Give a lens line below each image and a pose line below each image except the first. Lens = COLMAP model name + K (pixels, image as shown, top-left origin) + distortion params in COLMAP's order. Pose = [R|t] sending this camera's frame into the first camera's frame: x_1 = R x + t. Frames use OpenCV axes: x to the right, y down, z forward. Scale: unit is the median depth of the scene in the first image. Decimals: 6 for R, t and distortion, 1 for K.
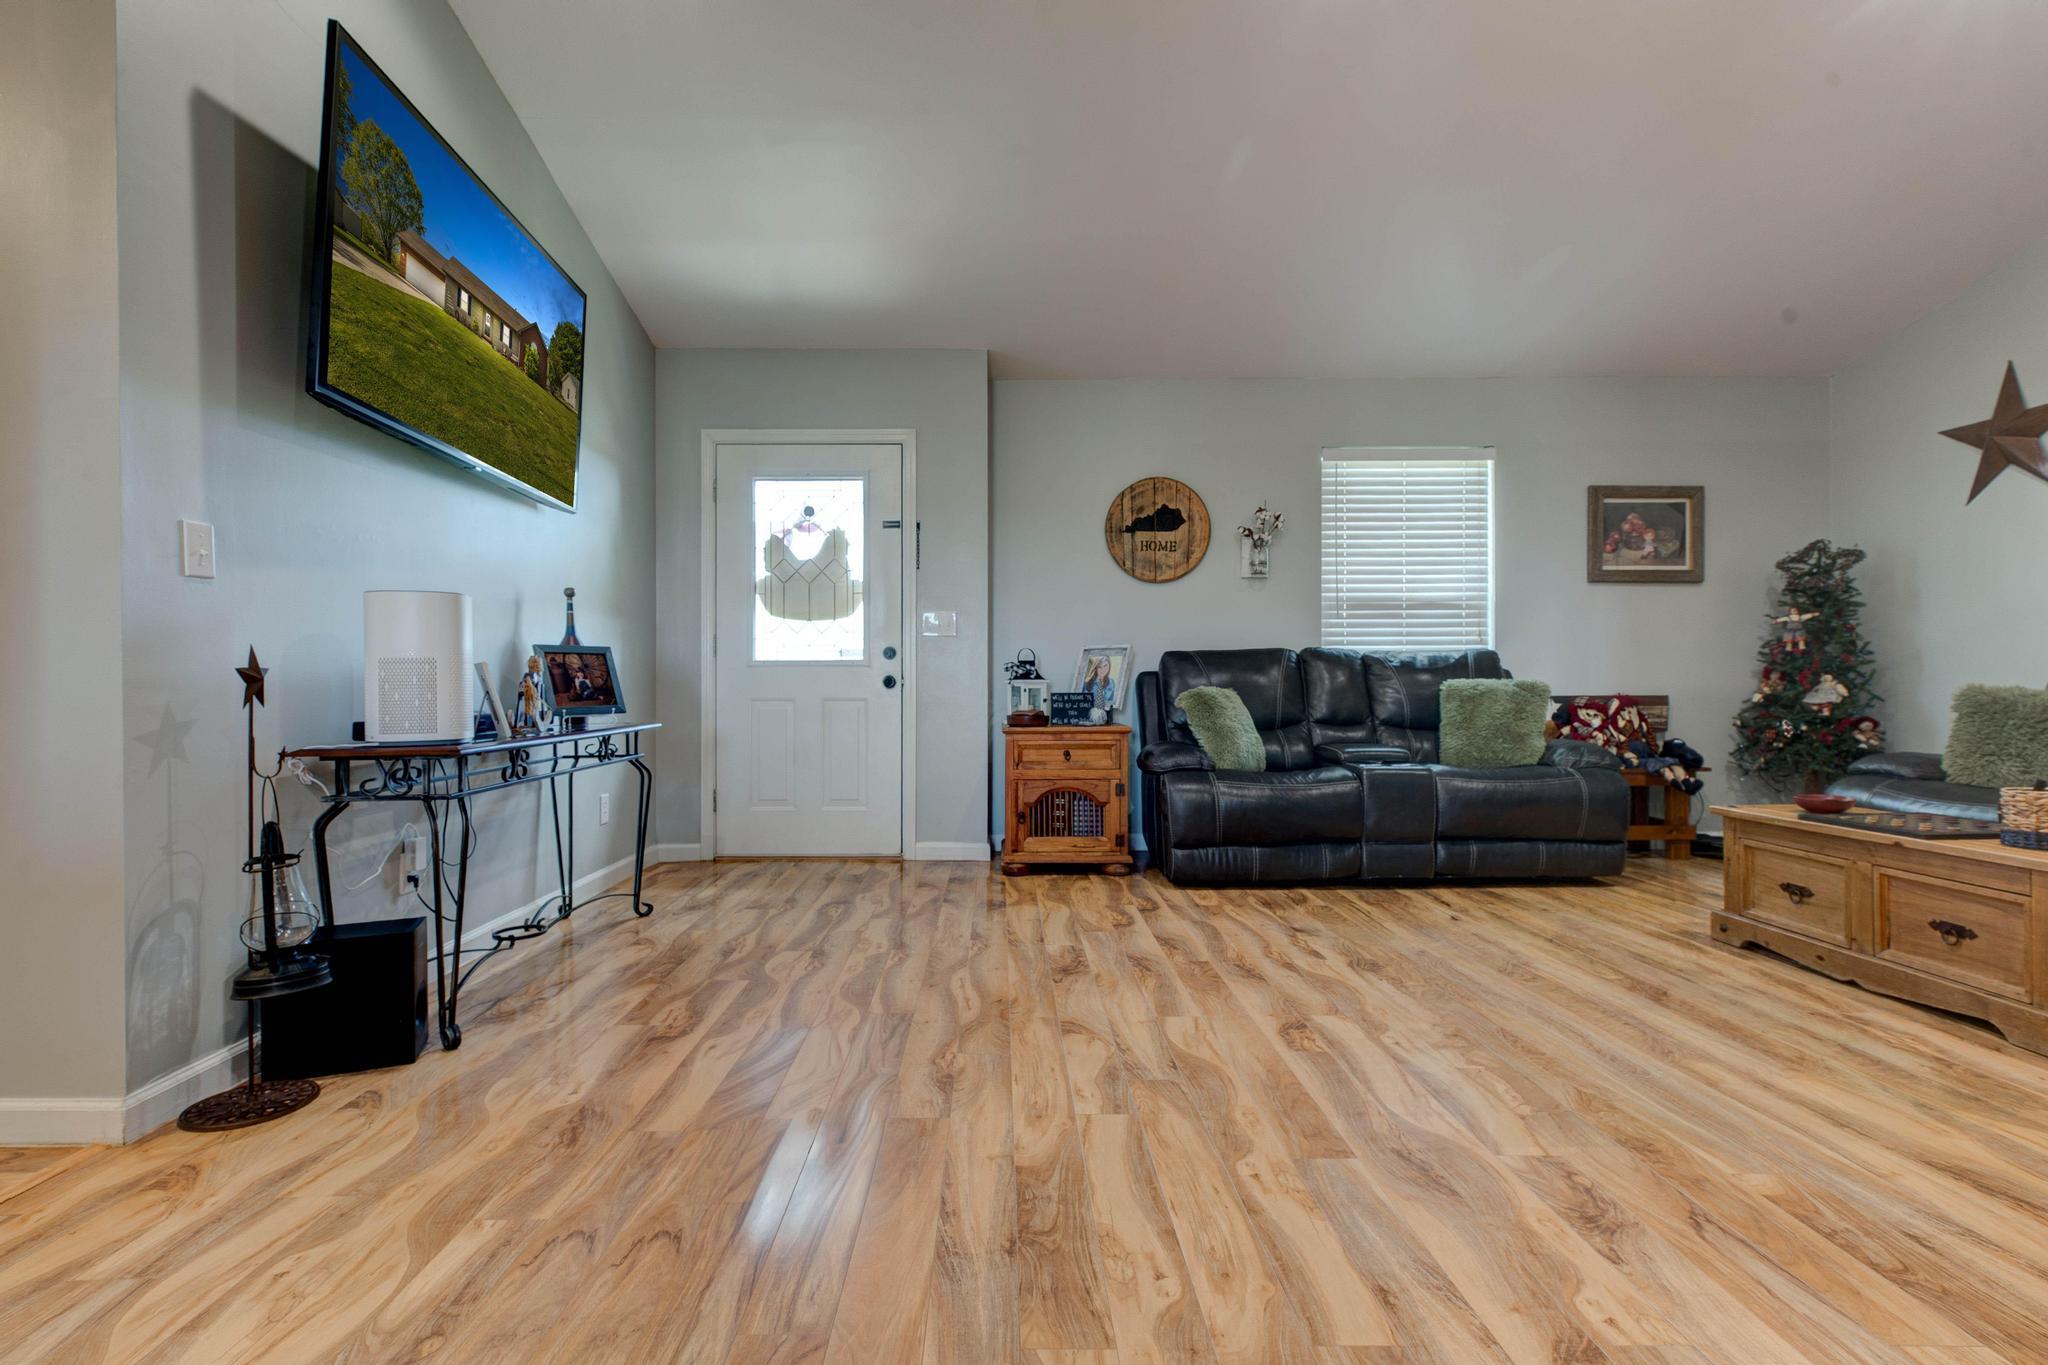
lens RADIAL K [[971.1, 0, 1021.4], [0, 971.1, 682.0], [0, 0, 1]] dist [0.003405, 0.000716]
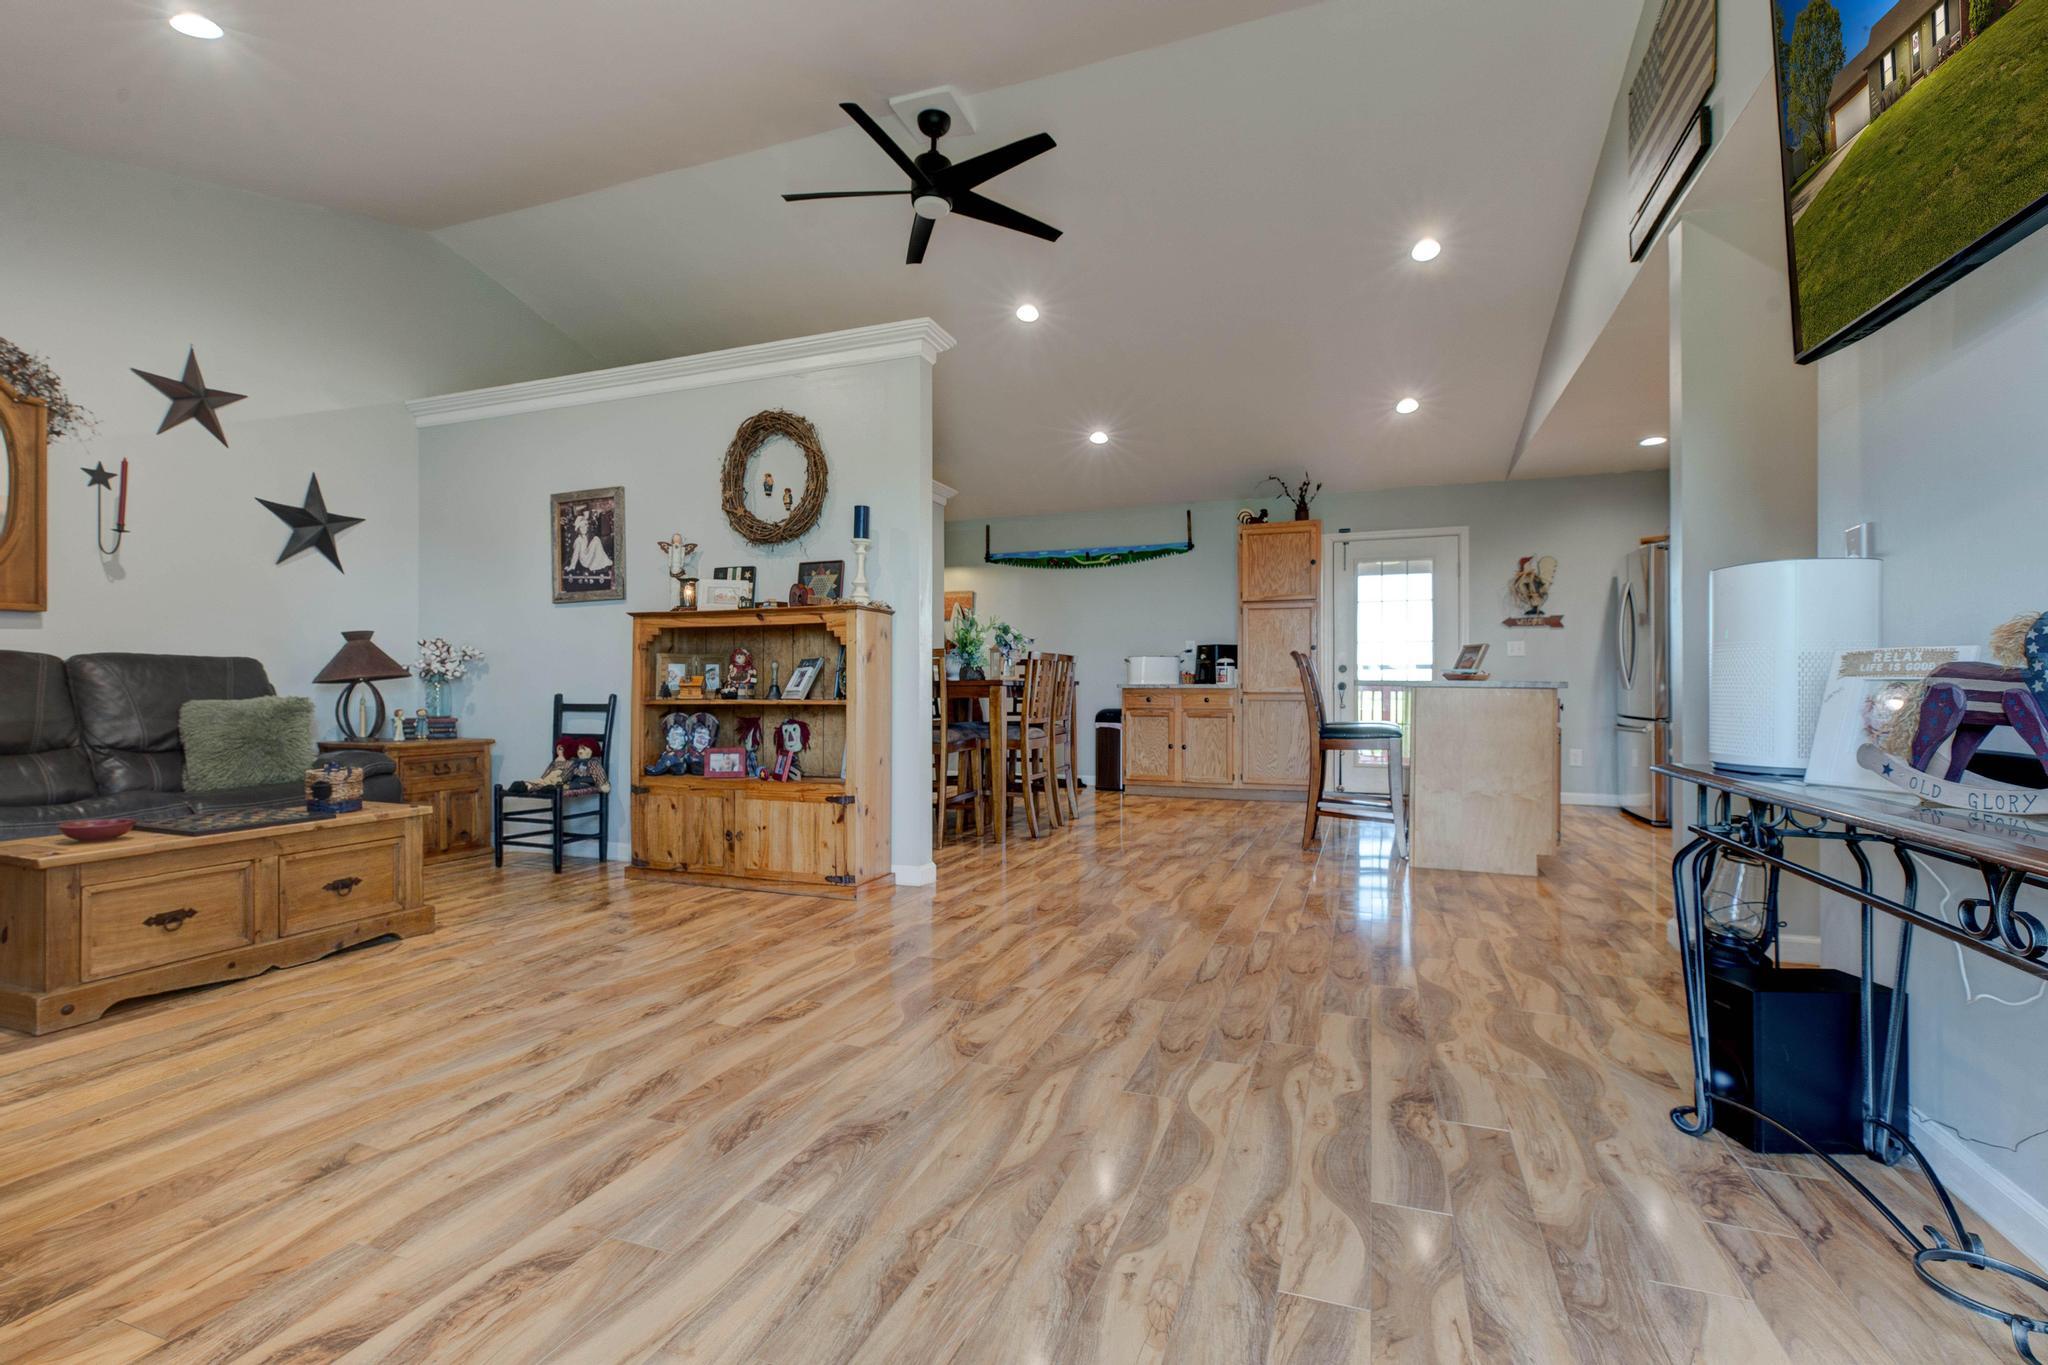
lens RADIAL K [[971.1, 0, 1020.7], [0, 971.1, 685.5], [0, 0, 1]] dist [0.003405, 0.000716]
pose [[-0.932040, 0.005577, 0.362313, -0.388830], [0.004023, 0.999979, -0.005043, 0.003118], [-0.362334, -0.003242, -0.932043, 2.119284]]
